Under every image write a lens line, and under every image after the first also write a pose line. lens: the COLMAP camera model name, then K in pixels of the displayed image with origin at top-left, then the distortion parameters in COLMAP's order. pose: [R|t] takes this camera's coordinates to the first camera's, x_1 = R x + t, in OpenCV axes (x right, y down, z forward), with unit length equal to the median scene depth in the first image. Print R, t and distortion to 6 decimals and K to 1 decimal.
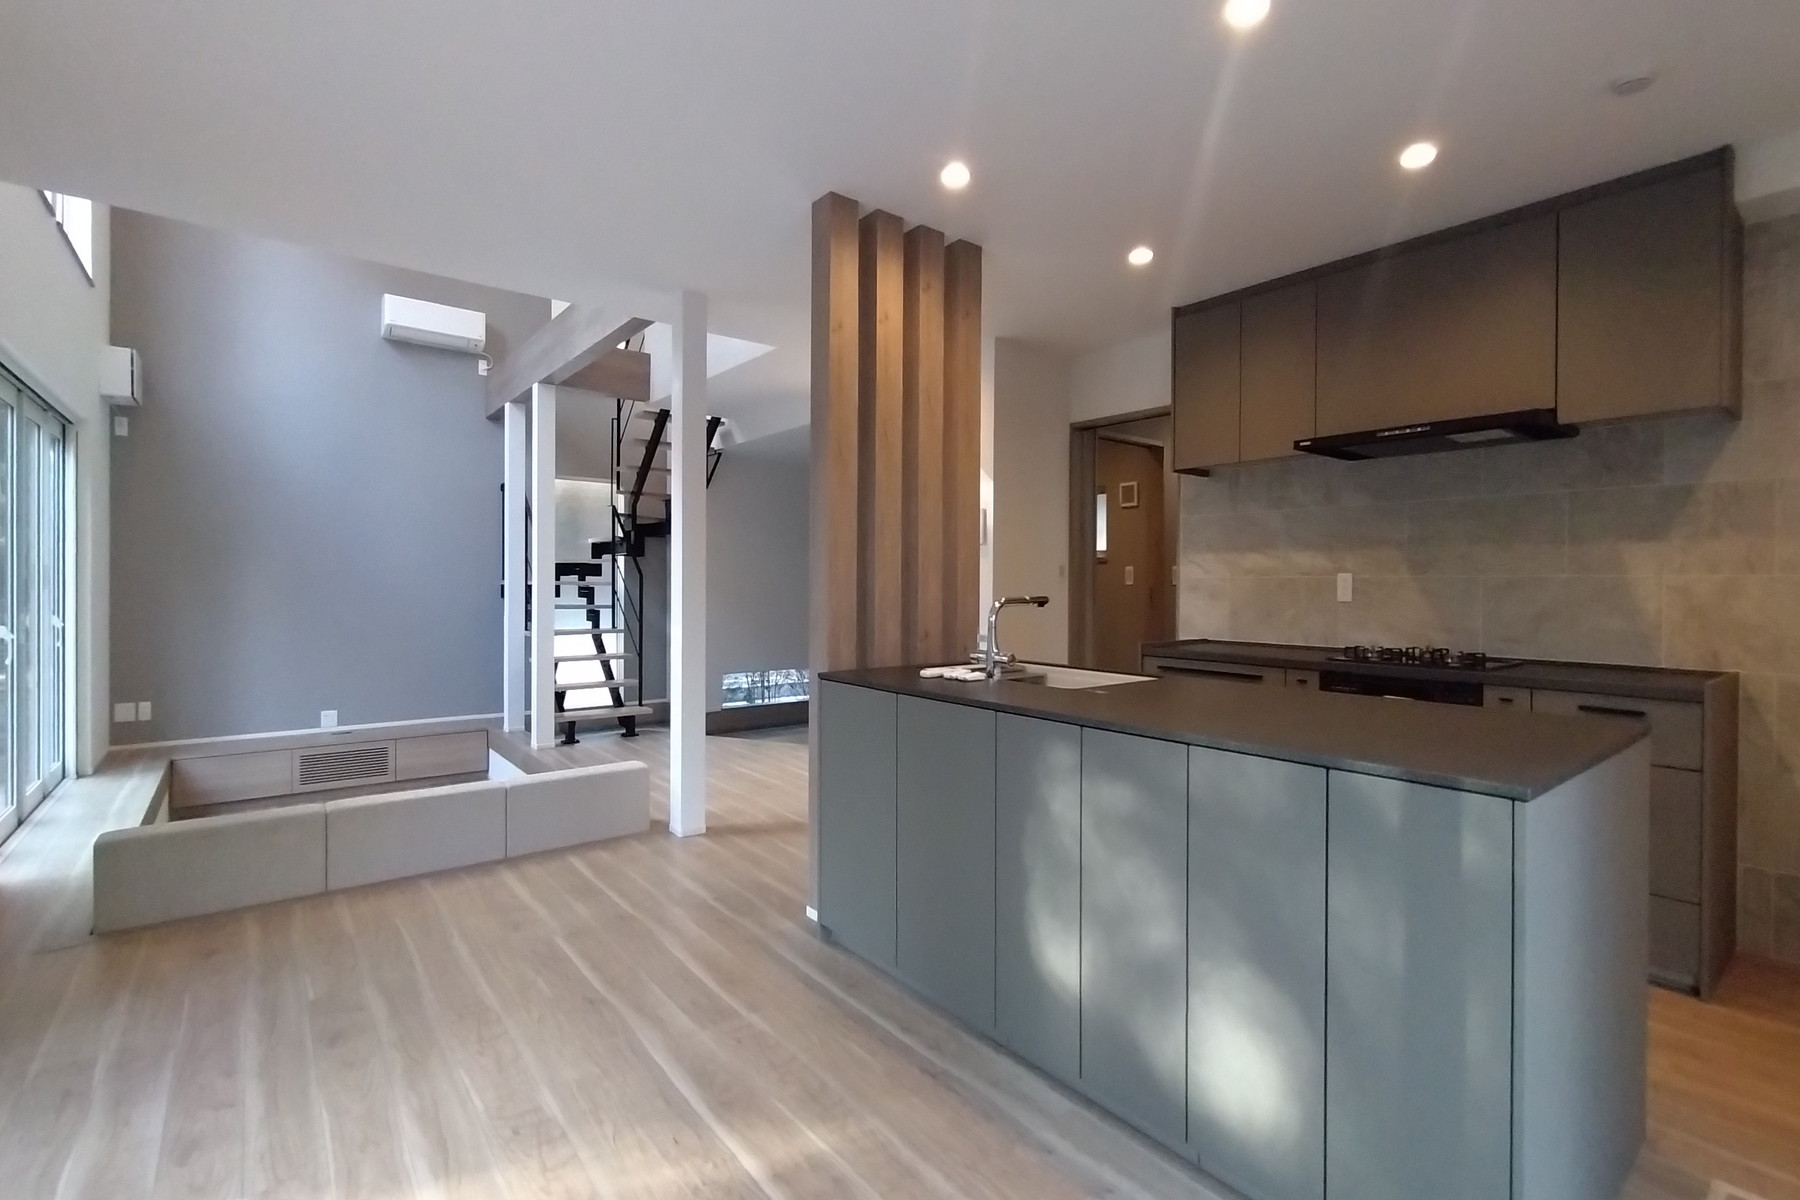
lens RADIAL K [[808.9, 0, 896.4], [0, 808.9, 582.8], [0, 0, 1]] dist [-0.000931, -0.001520]
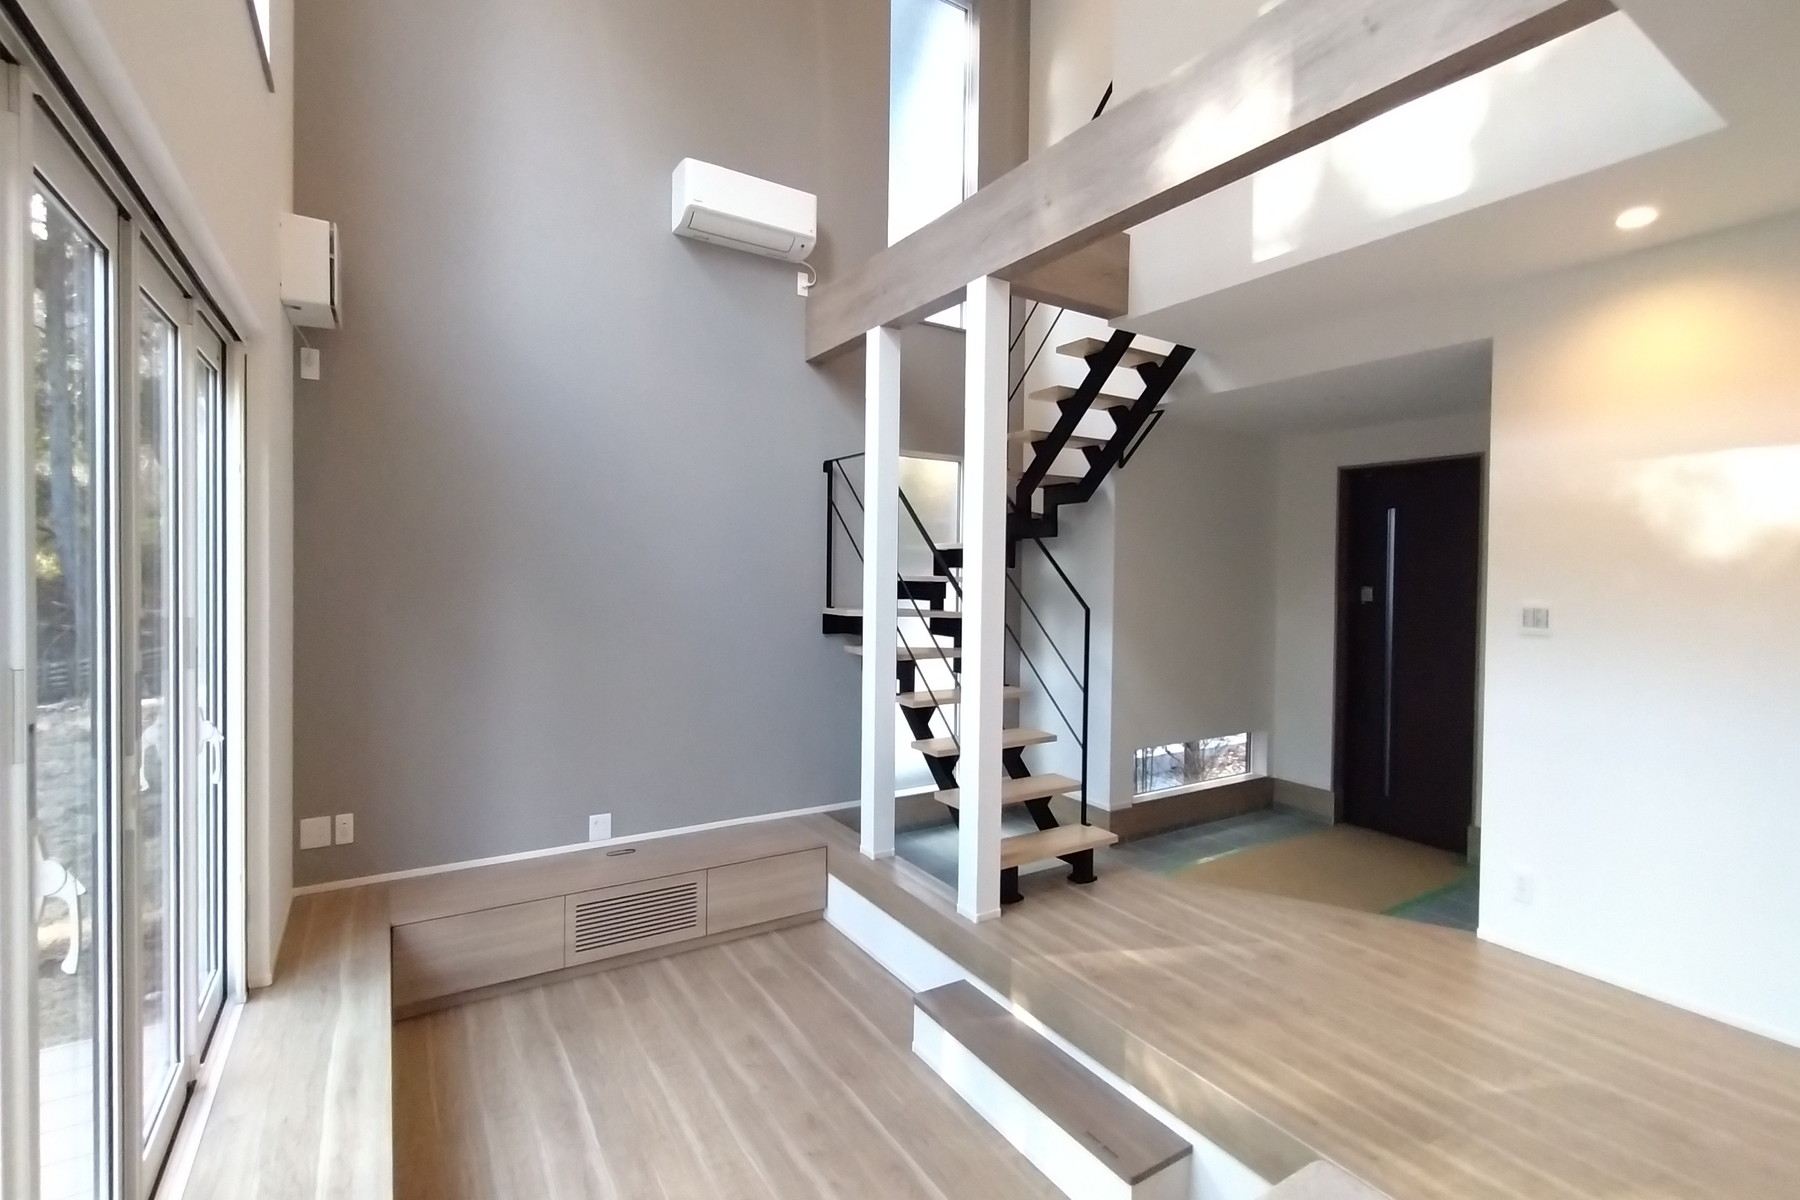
lens RADIAL K [[808.9, 0, 896.4], [0, 808.9, 582.8], [0, 0, 1]] dist [-0.000931, -0.001520]
pose [[0.994116, 0.011132, -0.107749, -0.532054], [-0.009632, 0.999849, 0.014432, -0.049791], [0.107893, -0.013309, 0.994073, 0.516391]]
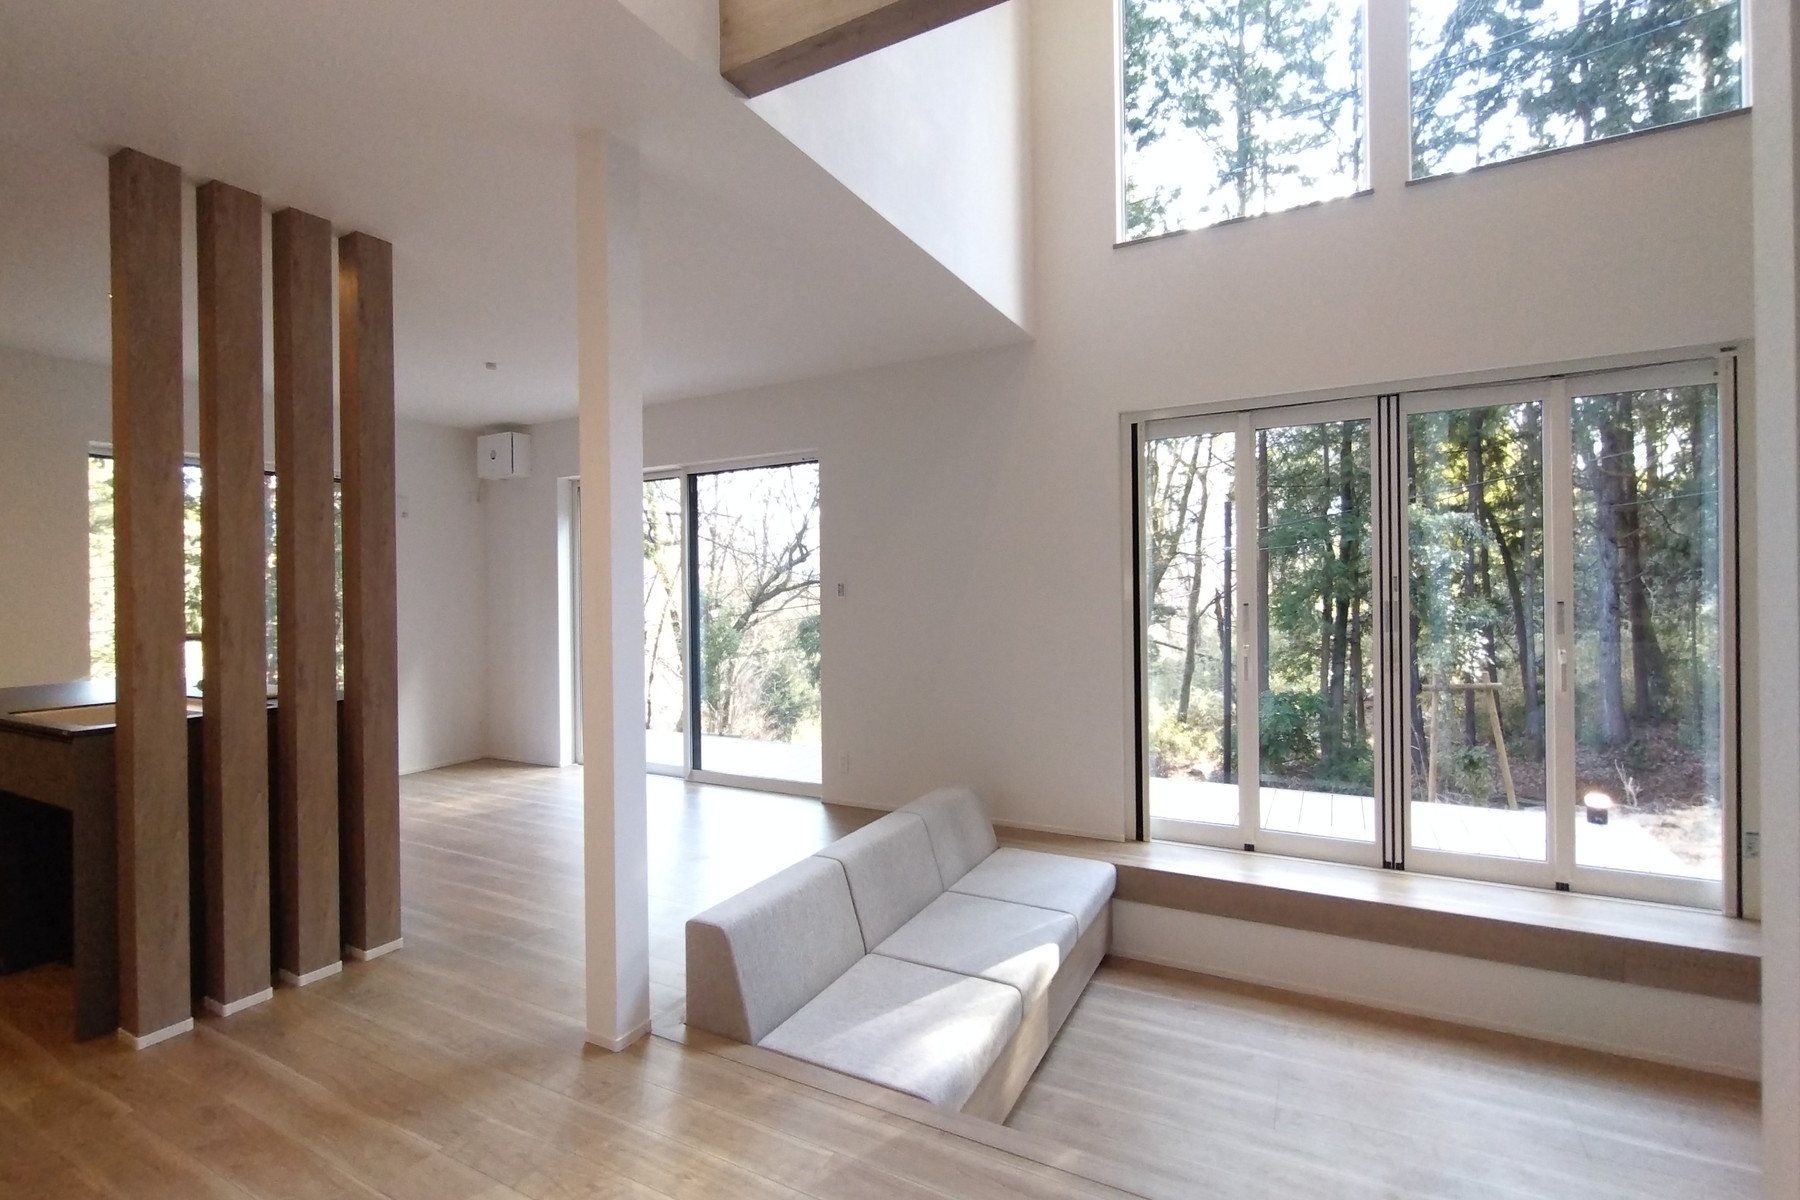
lens RADIAL K [[809.8, 0, 891.9], [0, 809.8, 600.5], [0, 0, 1]] dist [-0.000402, -0.000890]
pose [[-0.920827, 0.010729, -0.389823, -0.174198], [0.008430, 0.999936, 0.007609, -0.015208], [0.389879, 0.003720, -0.920859, 1.329984]]
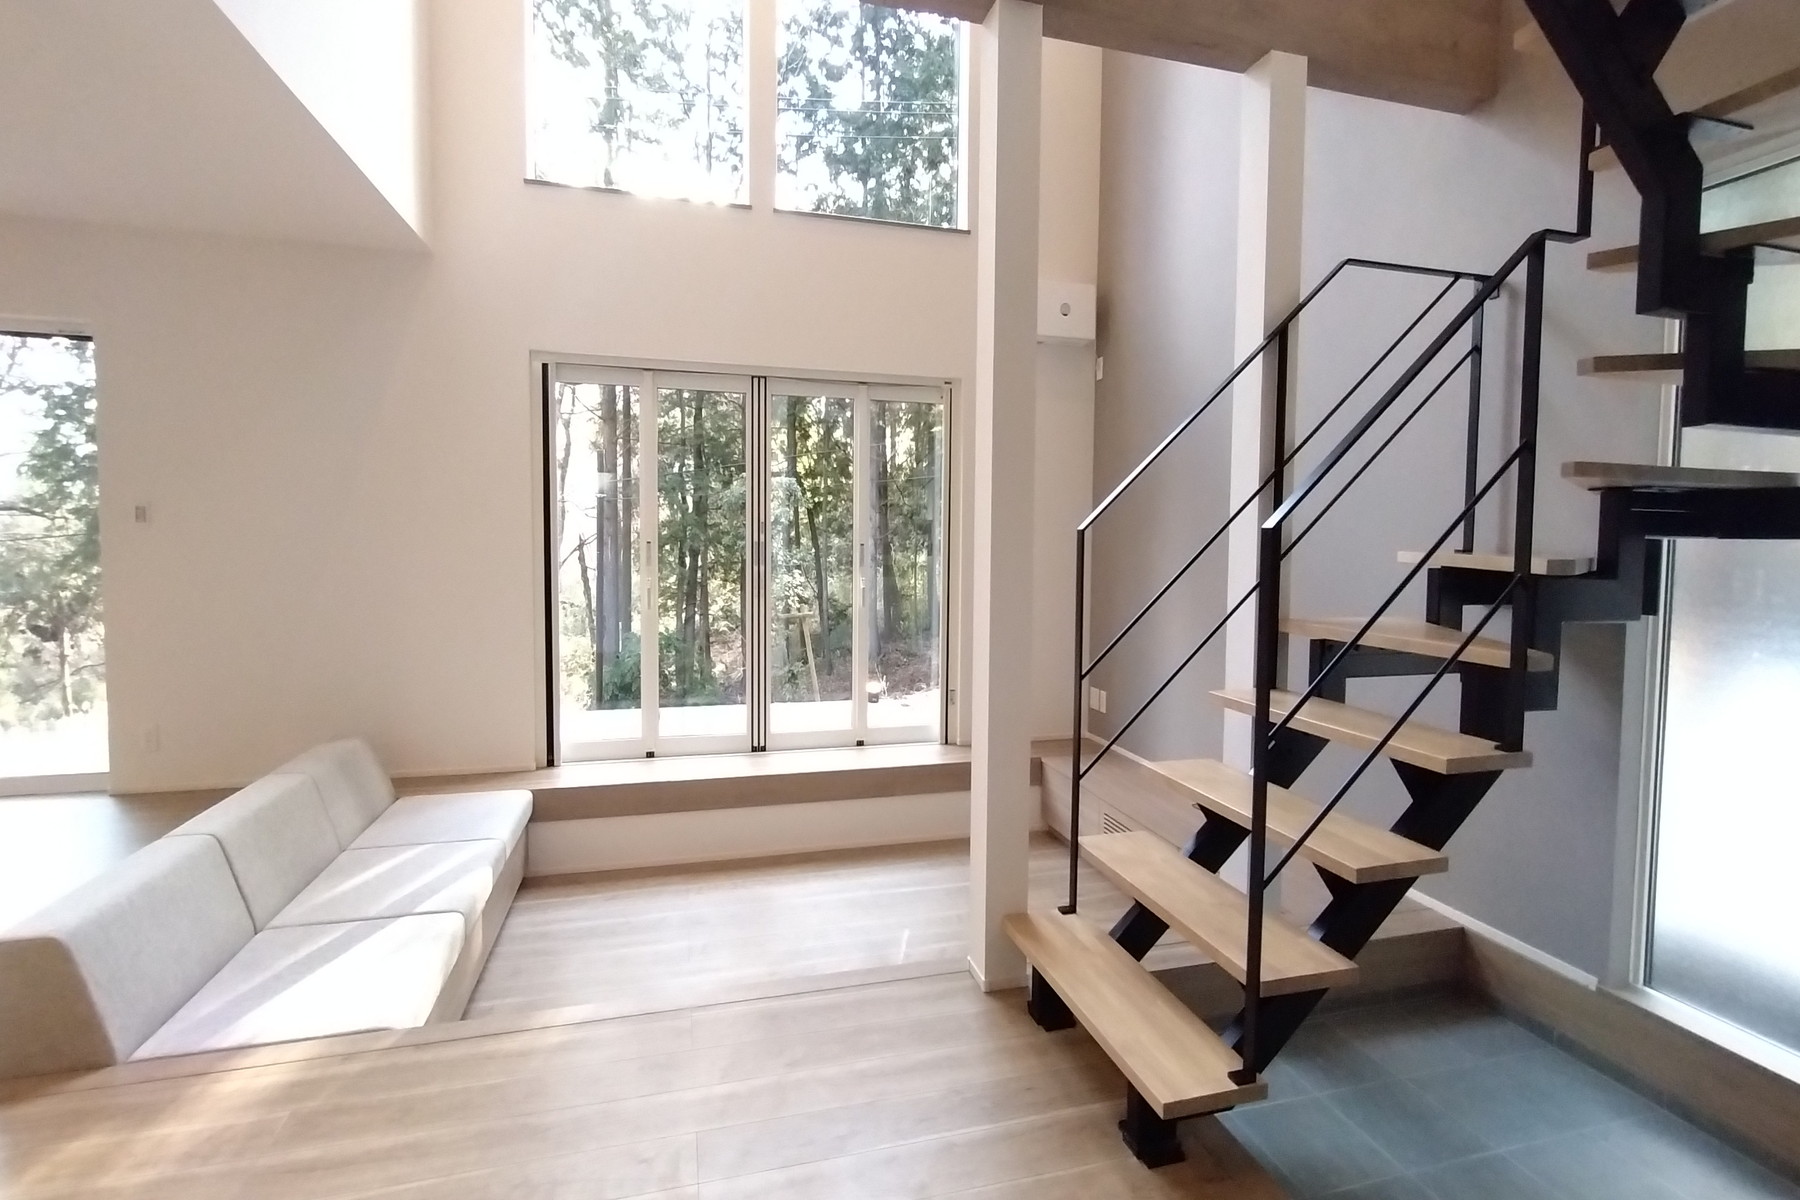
lens RADIAL K [[808.9, 0, 896.4], [0, 808.9, 582.8], [0, 0, 1]] dist [-0.000931, -0.001520]
pose [[-0.398972, 0.036893, -0.916221, -0.084724], [-0.015928, 0.998761, 0.047153, -0.003663], [0.916825, 0.033406, -0.397890, 1.345312]]
